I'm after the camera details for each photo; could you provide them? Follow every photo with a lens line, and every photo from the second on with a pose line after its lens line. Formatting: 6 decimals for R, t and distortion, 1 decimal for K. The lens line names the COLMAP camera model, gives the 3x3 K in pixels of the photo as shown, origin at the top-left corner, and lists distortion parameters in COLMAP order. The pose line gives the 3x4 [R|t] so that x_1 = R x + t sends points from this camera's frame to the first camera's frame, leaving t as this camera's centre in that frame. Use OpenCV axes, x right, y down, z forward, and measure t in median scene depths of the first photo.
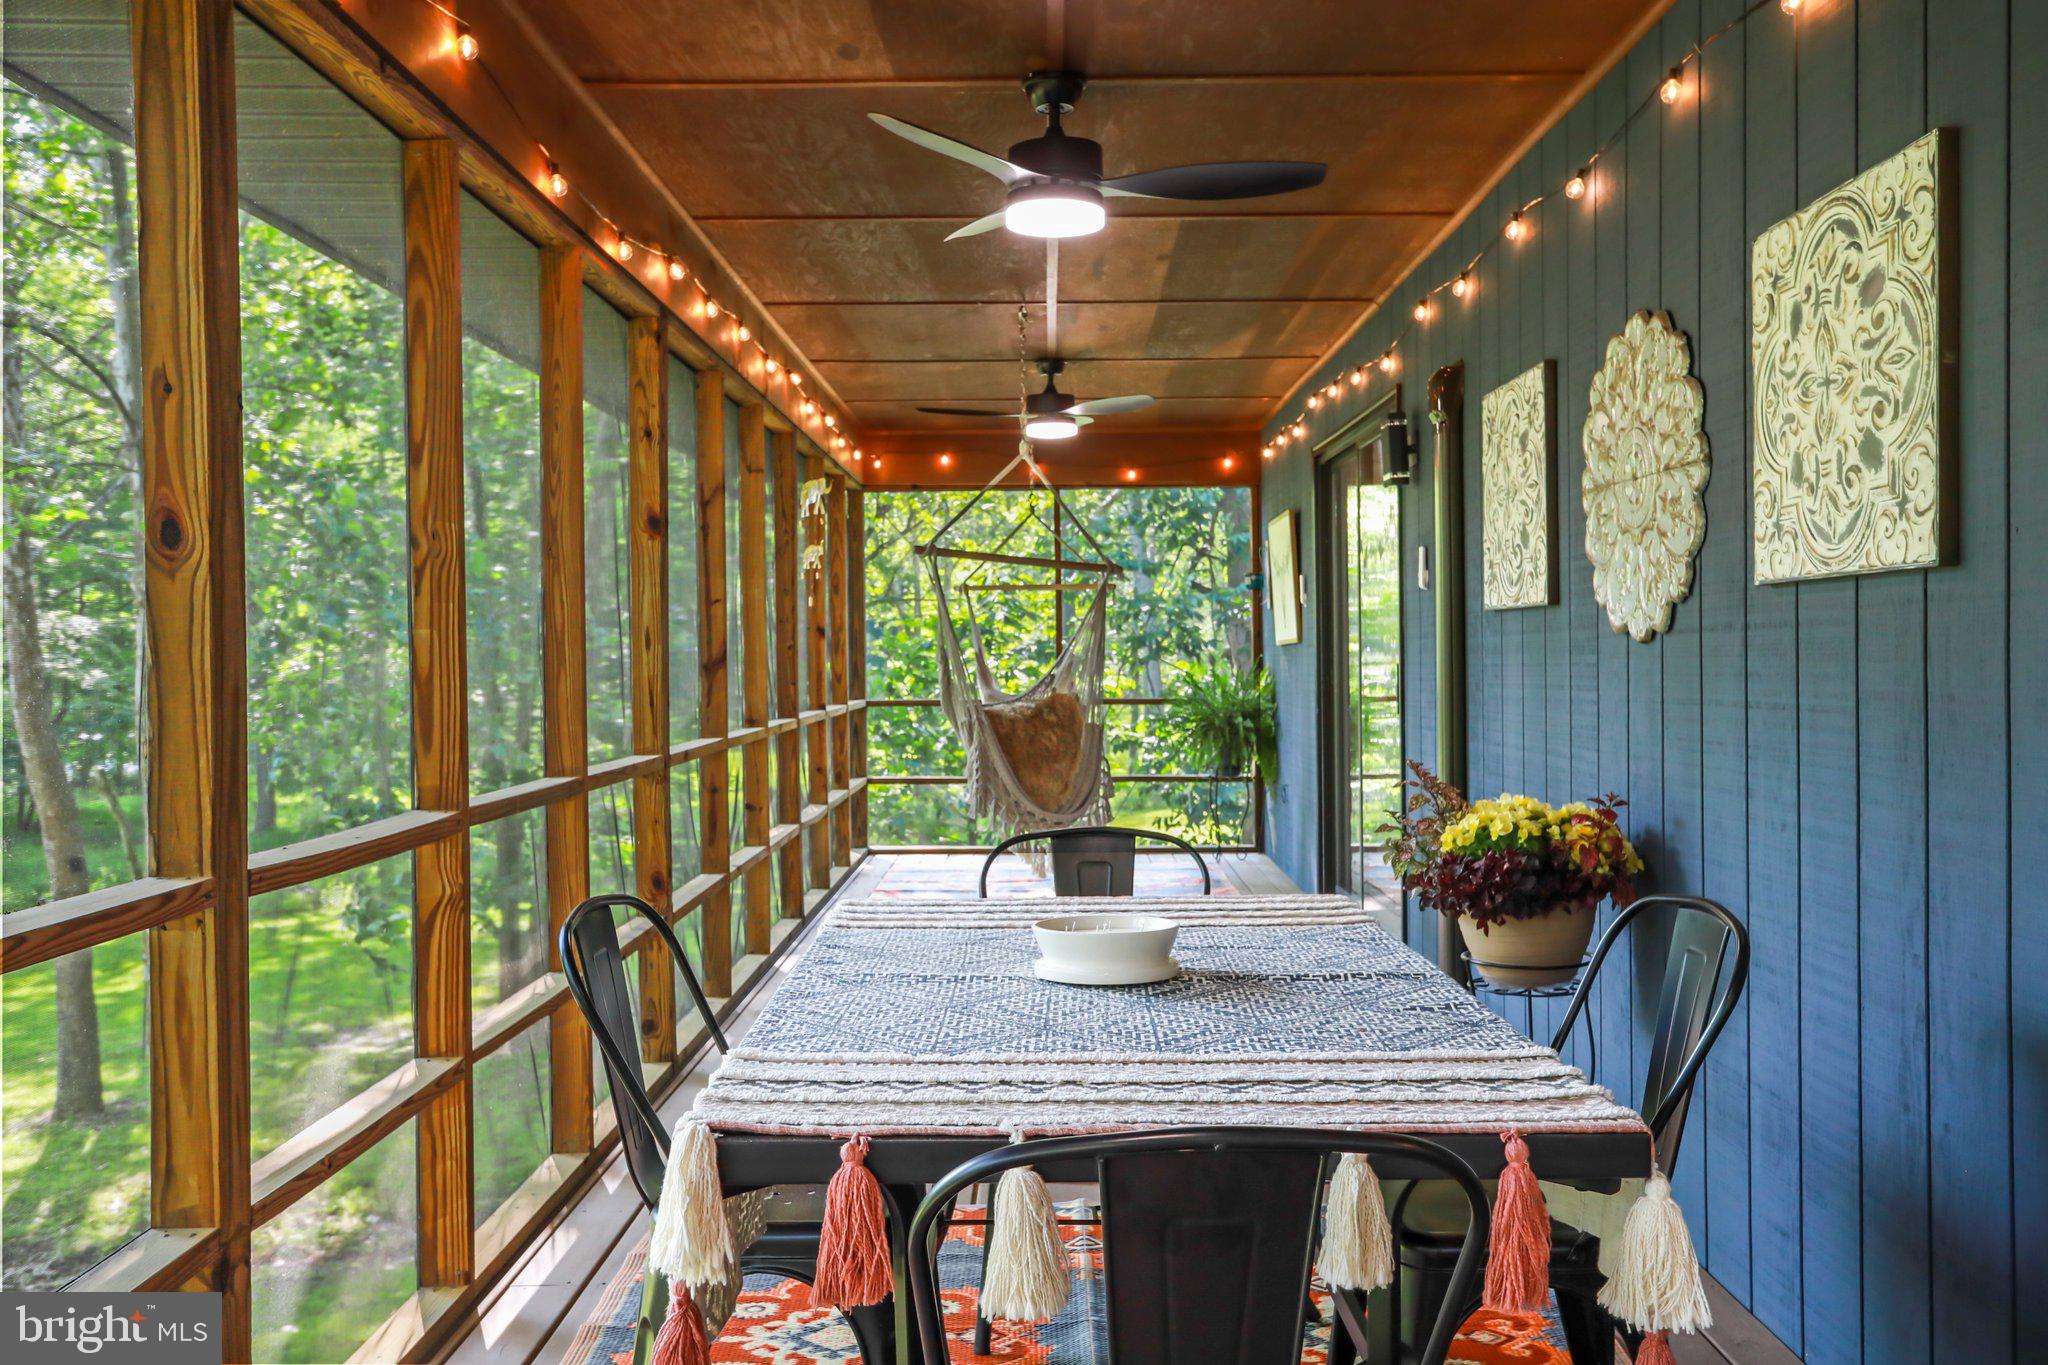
lens RADIAL K [[1703.6, 0, 1026.2], [0, 1703.6, 682.5], [0, 0, 1]] dist [-0.006529, 0.001253]
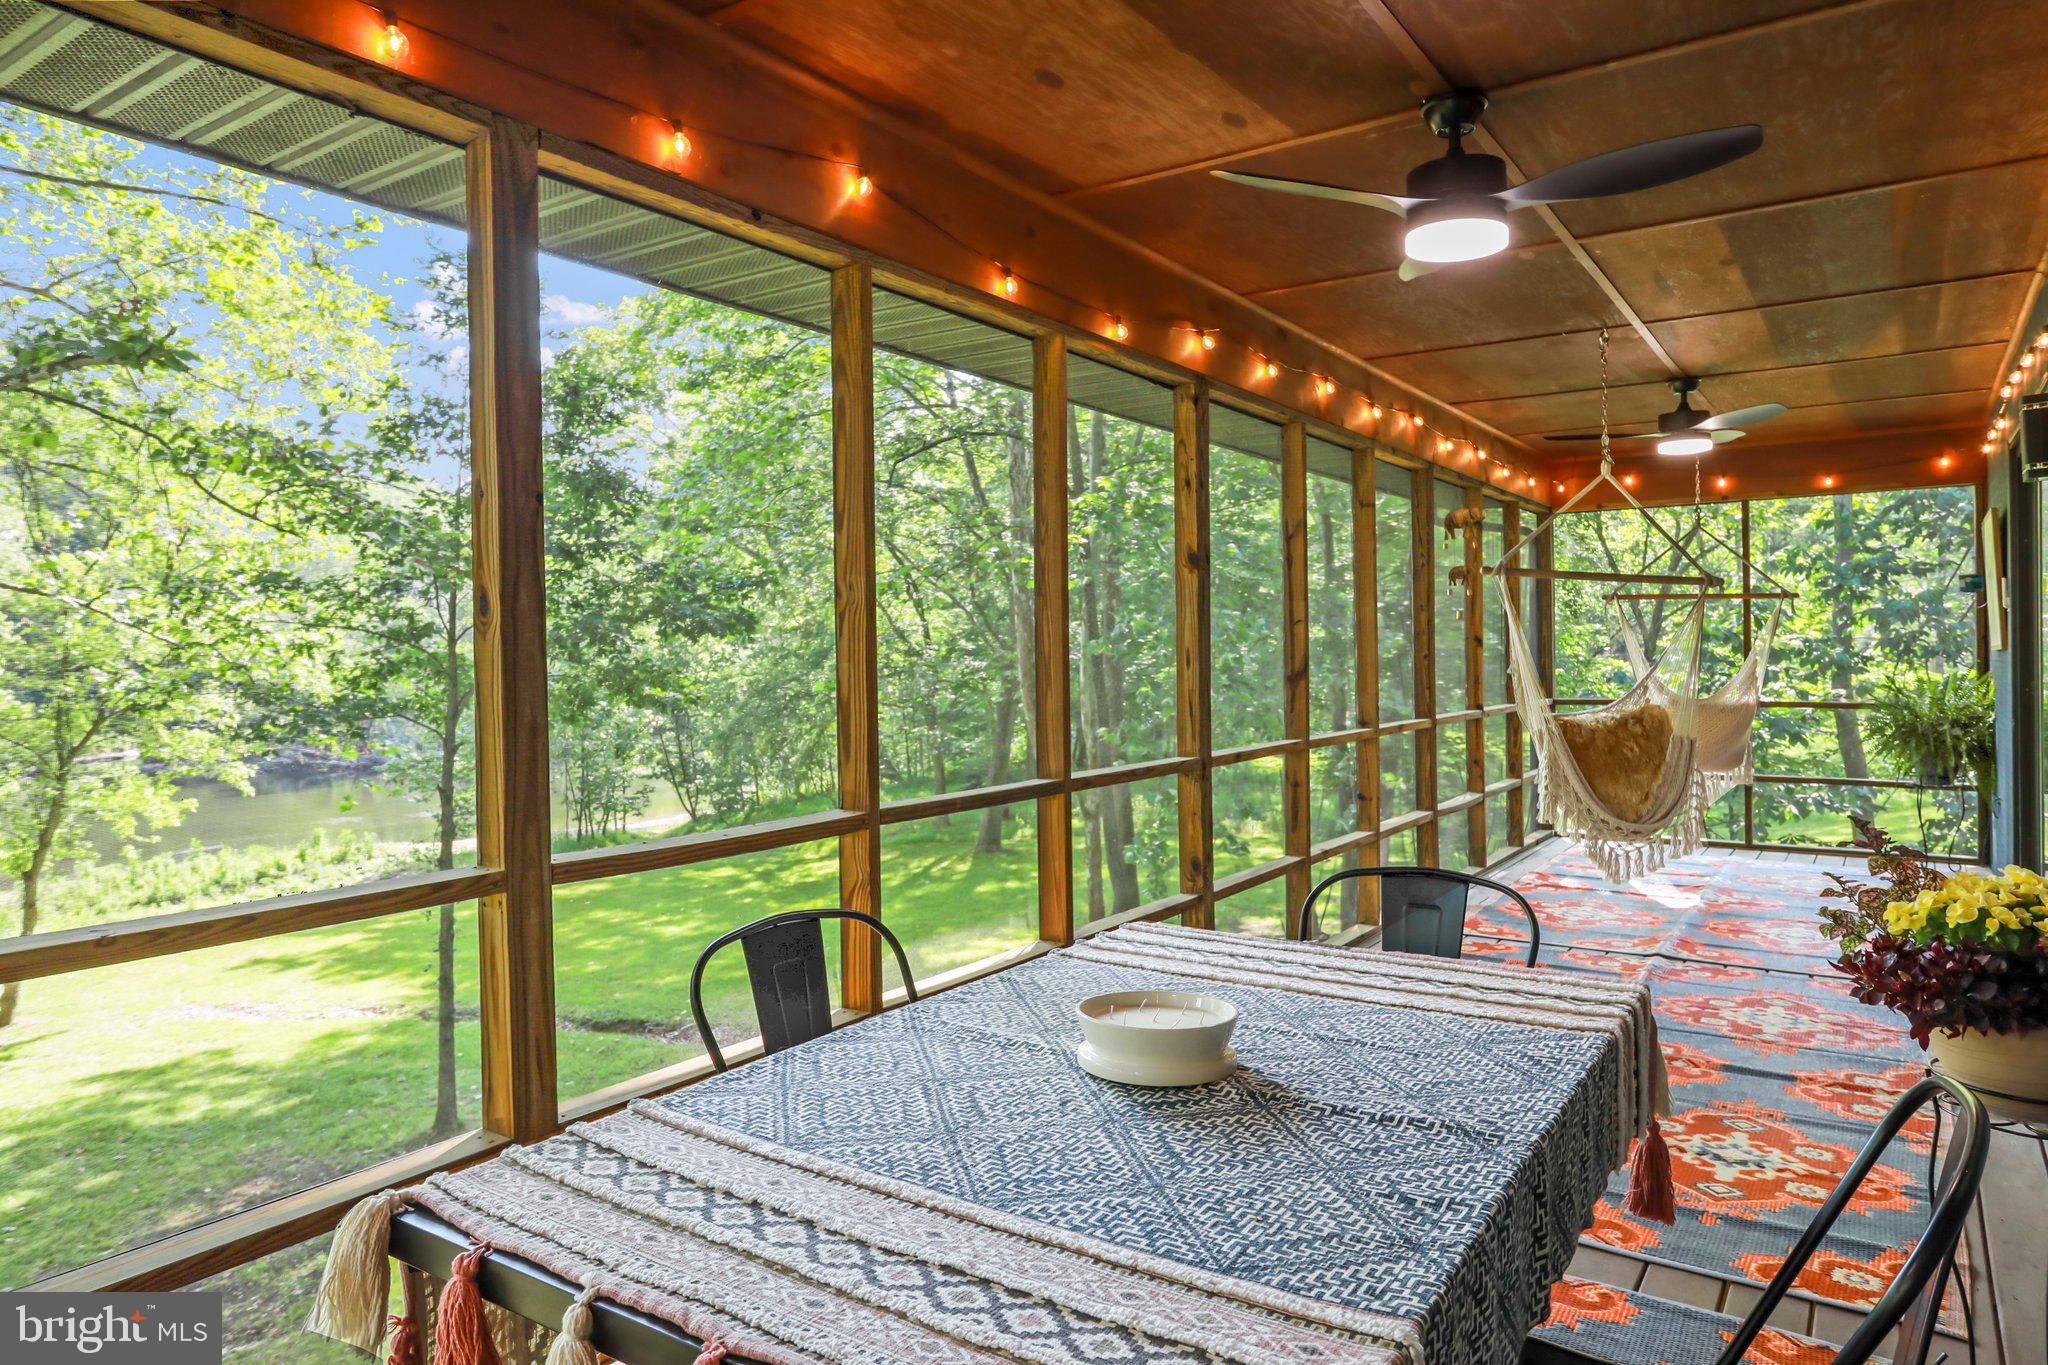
lens RADIAL K [[1295.2, 0, 1020.2], [0, 1295.2, 670.4], [0, 0, 1]] dist [-0.009811, 0.002389]
pose [[0.829485, 0.008075, -0.558470, 0.174590], [-0.006342, 0.999967, 0.005040, -0.019575], [0.558493, -0.000639, 0.829509, 0.180316]]
